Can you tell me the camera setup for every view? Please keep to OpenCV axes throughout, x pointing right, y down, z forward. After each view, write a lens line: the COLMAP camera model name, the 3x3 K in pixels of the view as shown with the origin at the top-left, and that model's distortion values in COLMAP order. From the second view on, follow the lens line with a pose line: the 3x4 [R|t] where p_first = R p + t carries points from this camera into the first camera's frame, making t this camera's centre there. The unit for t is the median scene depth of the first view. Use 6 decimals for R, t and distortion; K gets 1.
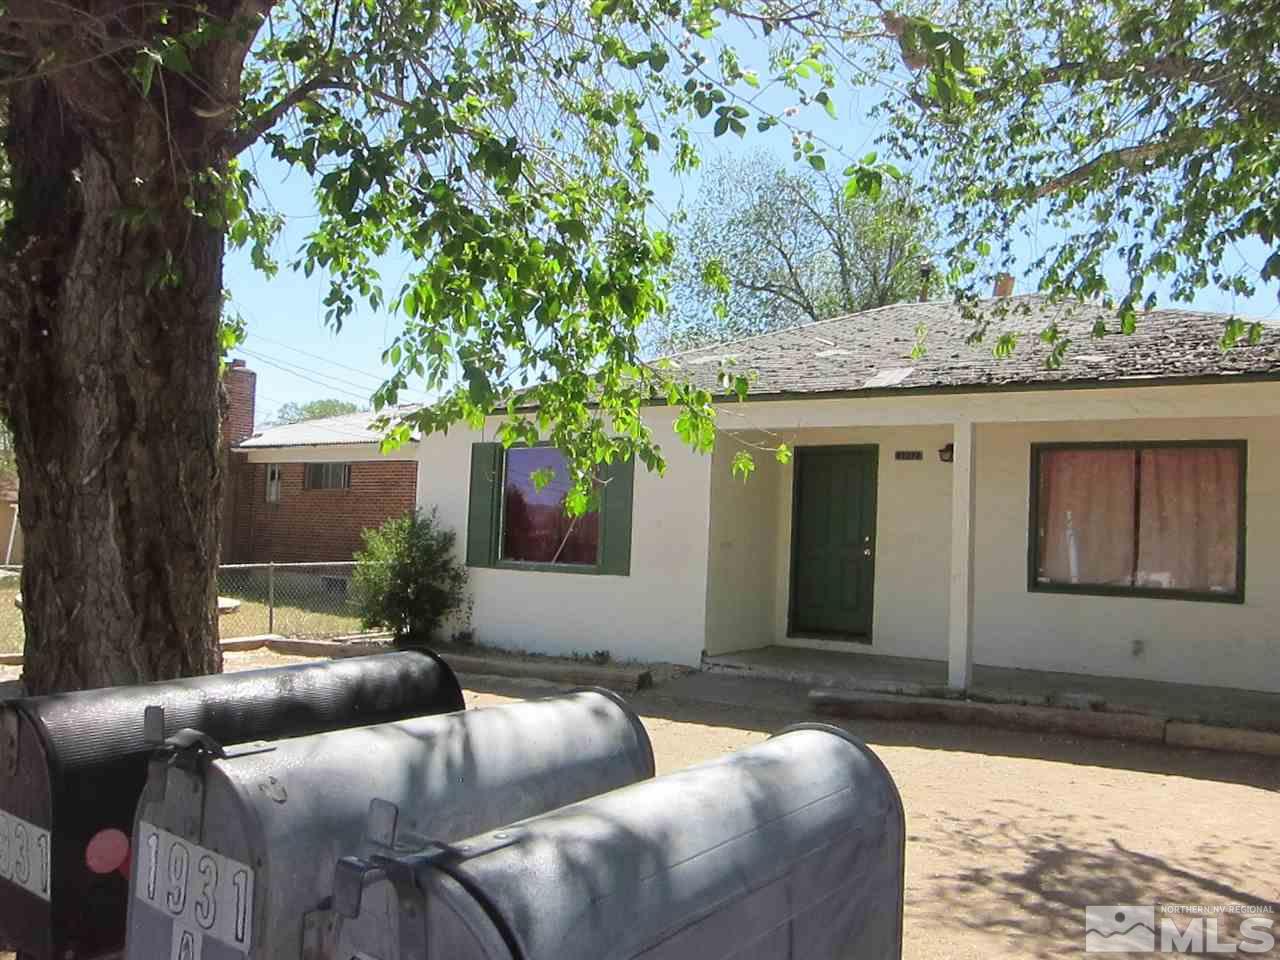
lens RADIAL K [[1086.7, 0, 640.0], [0, 1086.7, 480.0], [0, 0, 1]] dist [-0.066042, 0.099046]
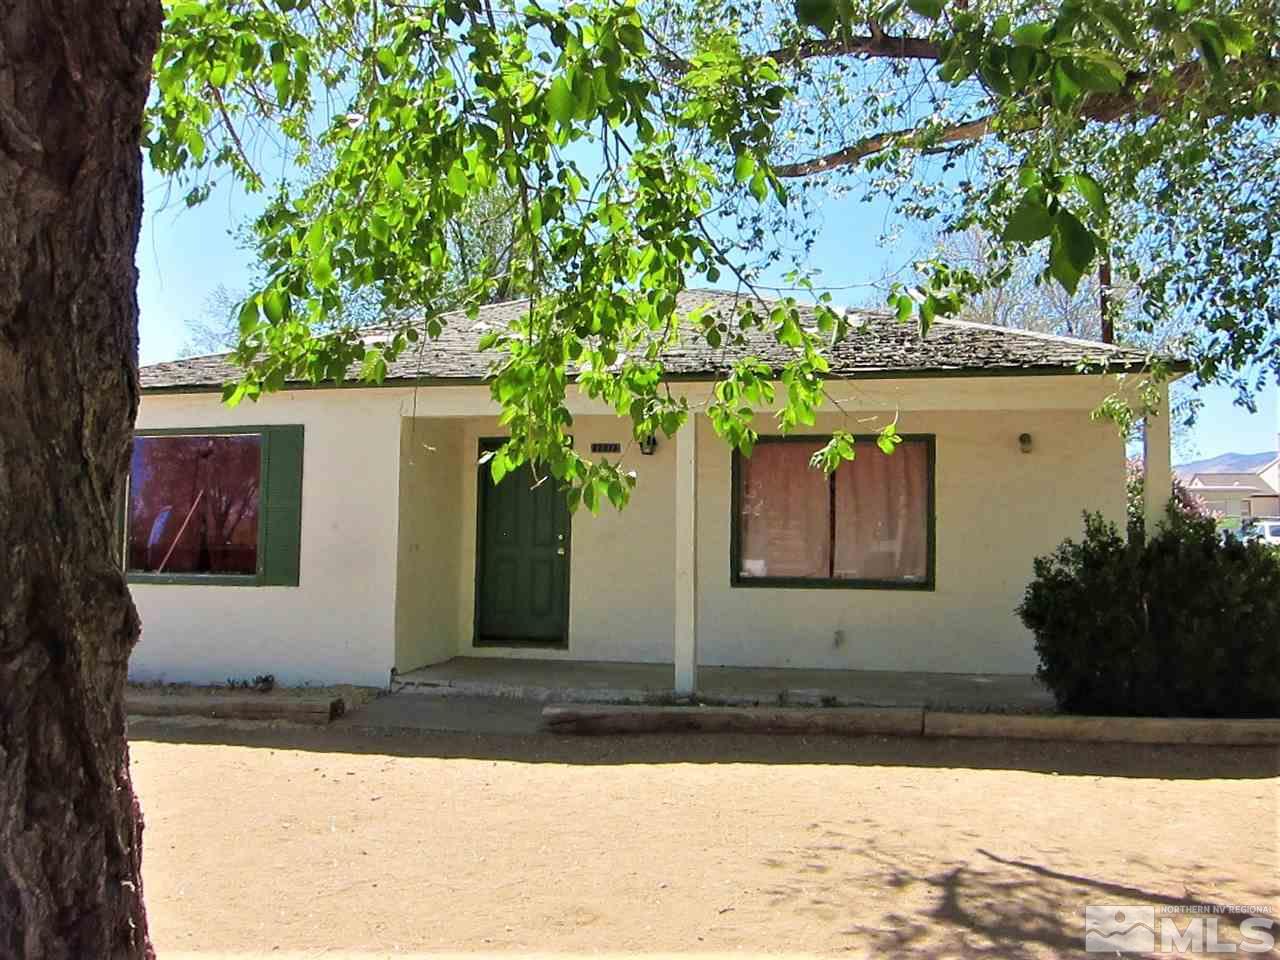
lens RADIAL K [[1086.7, 0, 640.0], [0, 1086.7, 480.0], [0, 0, 1]] dist [-0.066042, 0.099046]
pose [[0.926179, -0.003392, 0.377068, -0.094996], [0.003105, 0.999994, 0.001370, 0.004637], [-0.377070, -0.000098, 0.926185, 0.125163]]
